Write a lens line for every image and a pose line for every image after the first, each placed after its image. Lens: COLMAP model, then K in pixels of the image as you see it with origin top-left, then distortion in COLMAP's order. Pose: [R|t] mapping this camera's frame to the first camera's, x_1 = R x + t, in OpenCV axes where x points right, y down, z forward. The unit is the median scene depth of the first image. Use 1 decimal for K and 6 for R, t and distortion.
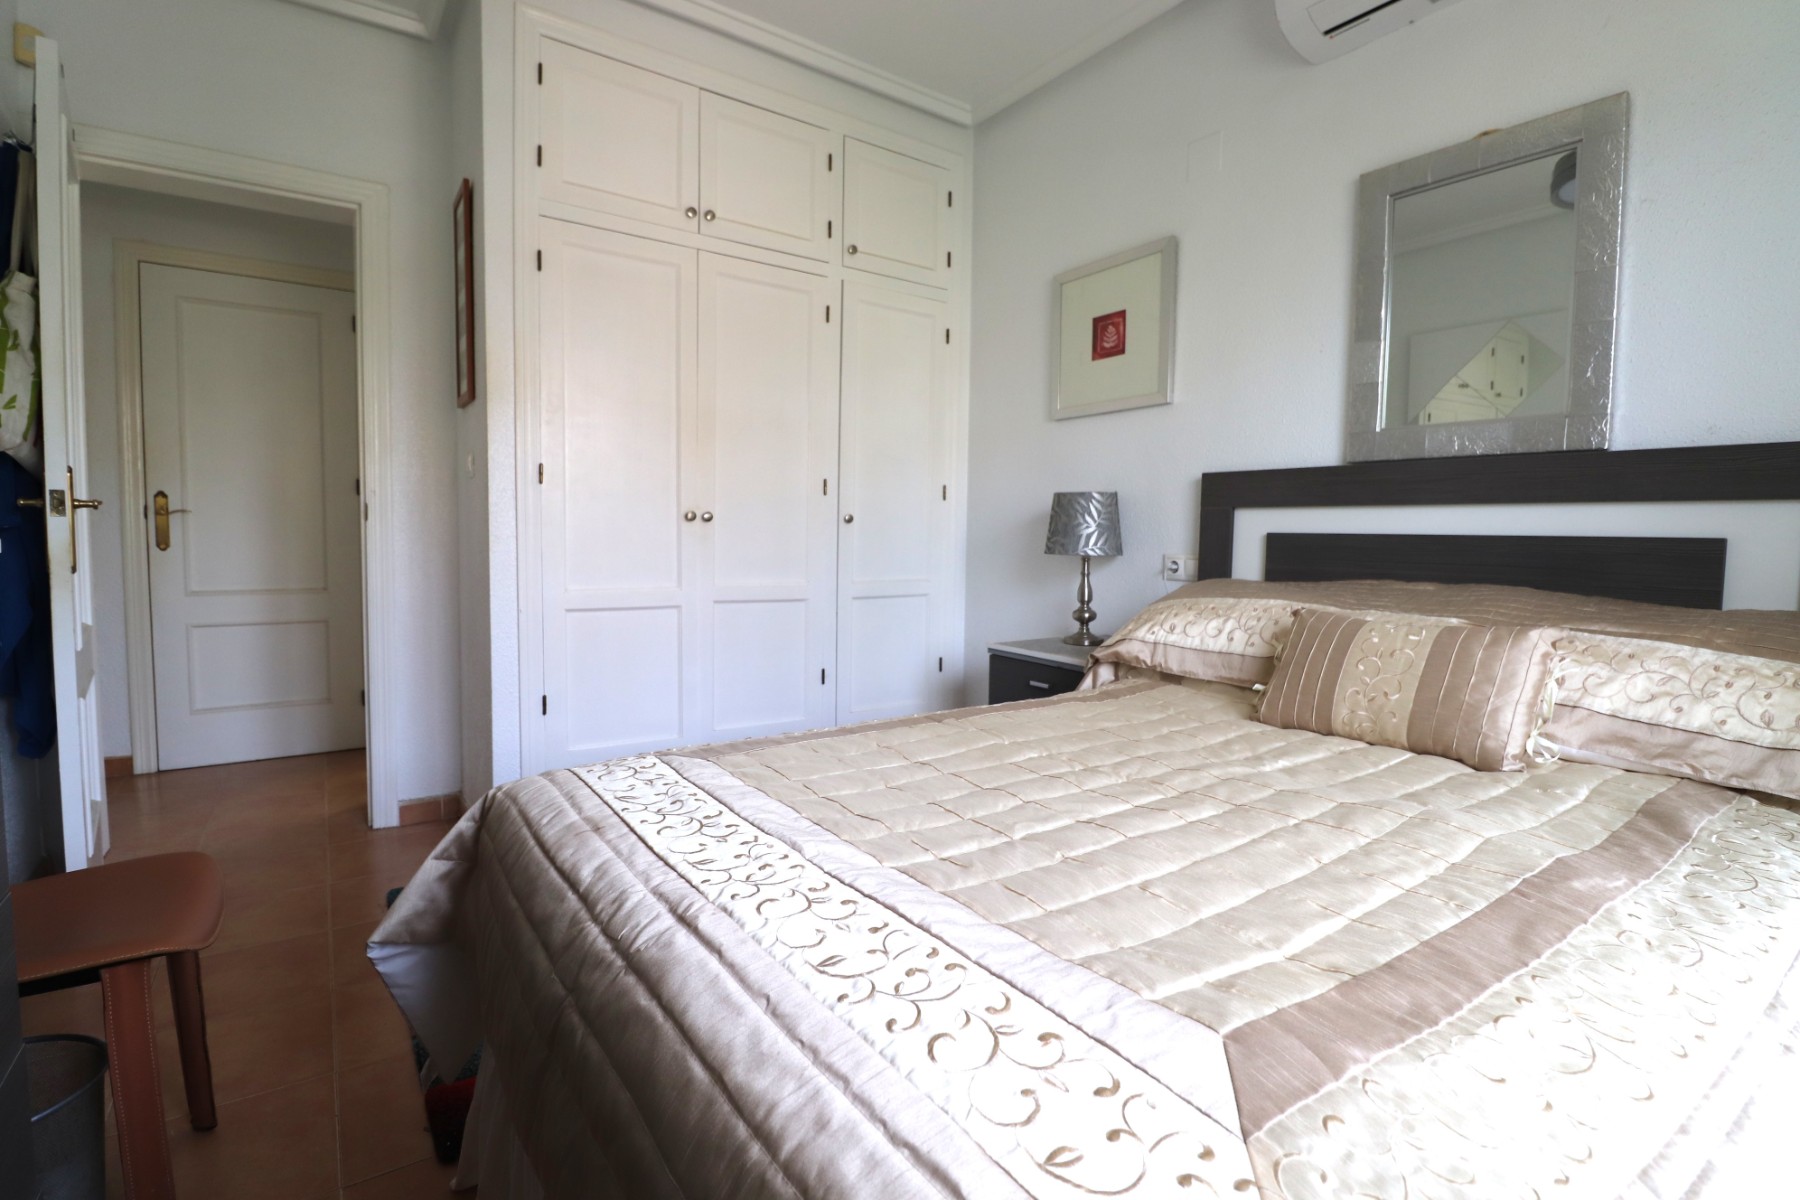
lens RADIAL K [[831.4, 0, 907.2], [0, 831.4, 591.2], [0, 0, 1]] dist [-0.012295, -0.008807]
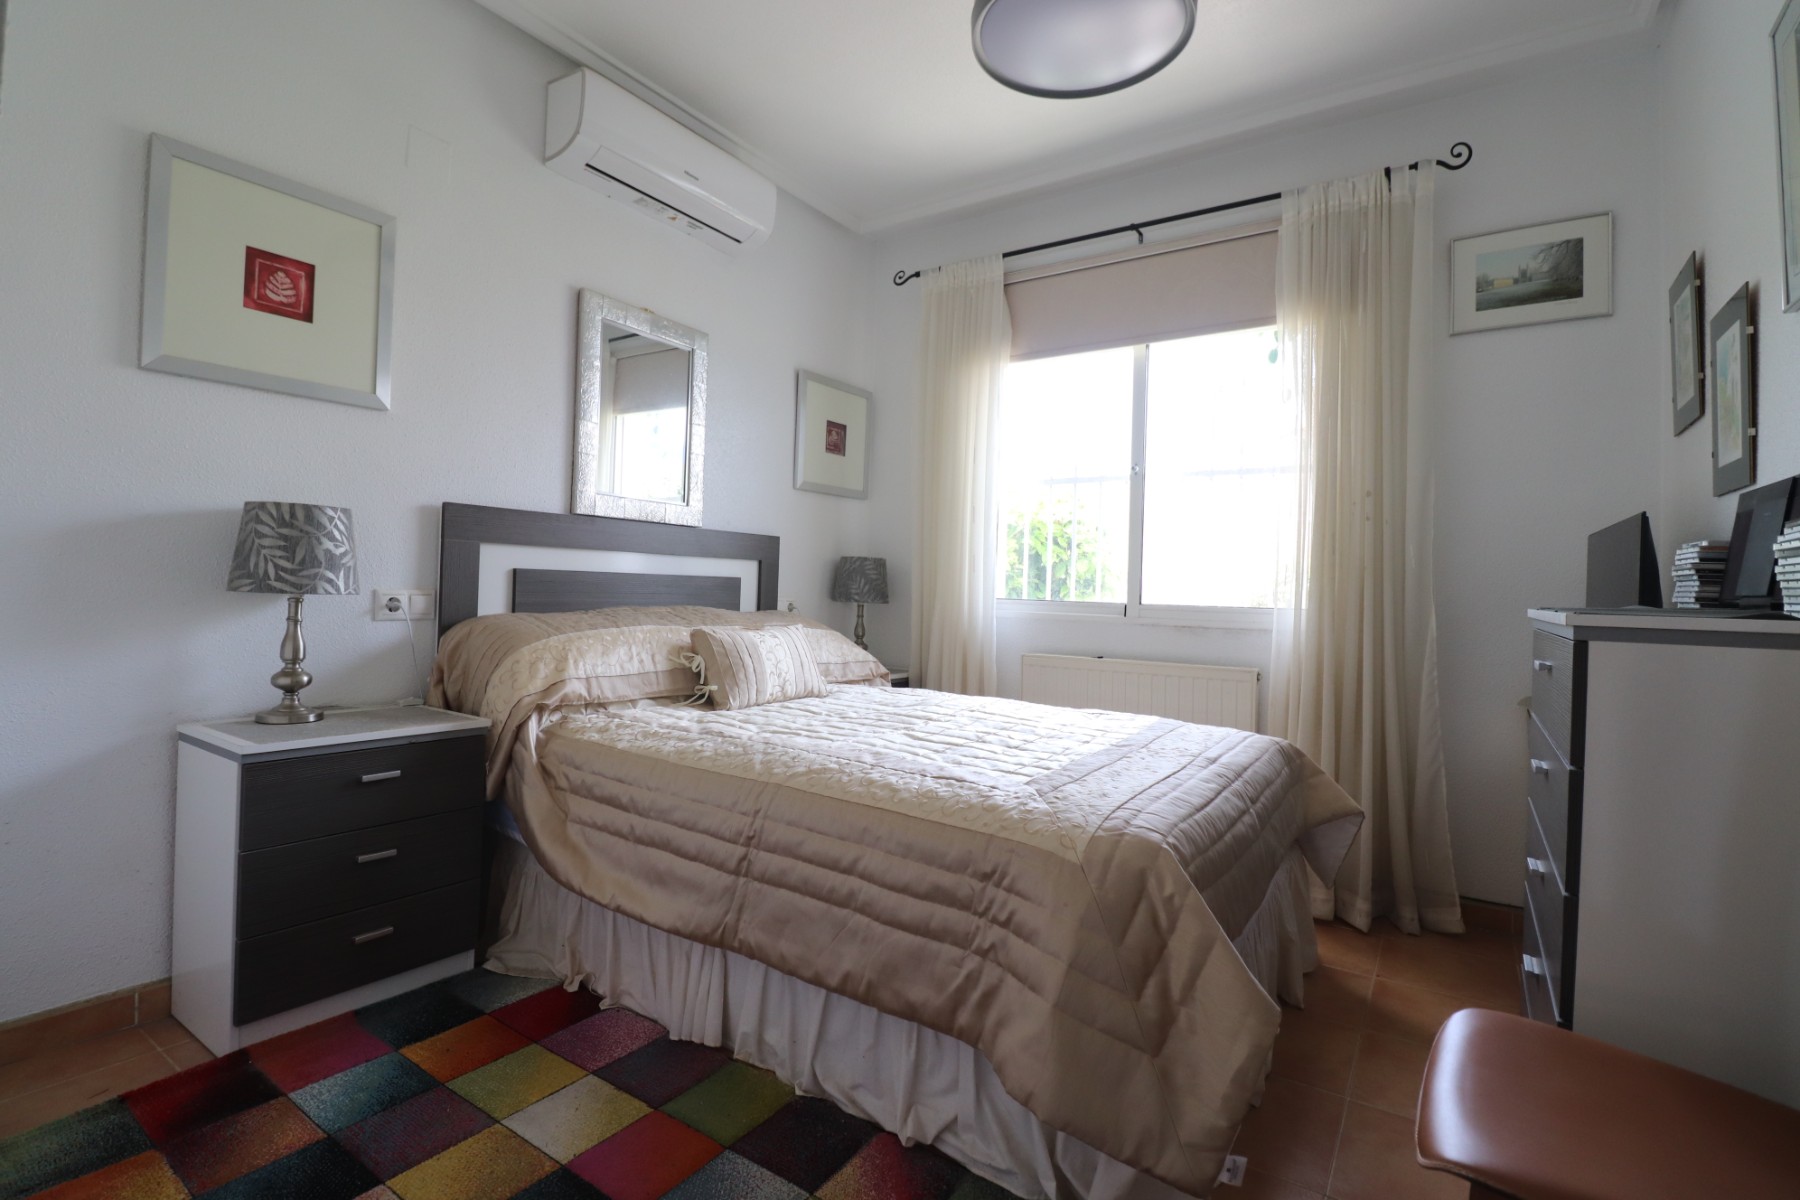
lens RADIAL K [[831.4, 0, 904.6], [0, 831.4, 591.2], [0, 0, 1]] dist [-0.012295, -0.008807]
pose [[-0.359616, -0.021518, 0.932852, -0.714481], [0.037923, 0.998571, 0.037653, -0.061092], [-0.932330, 0.048918, -0.358286, 0.893419]]
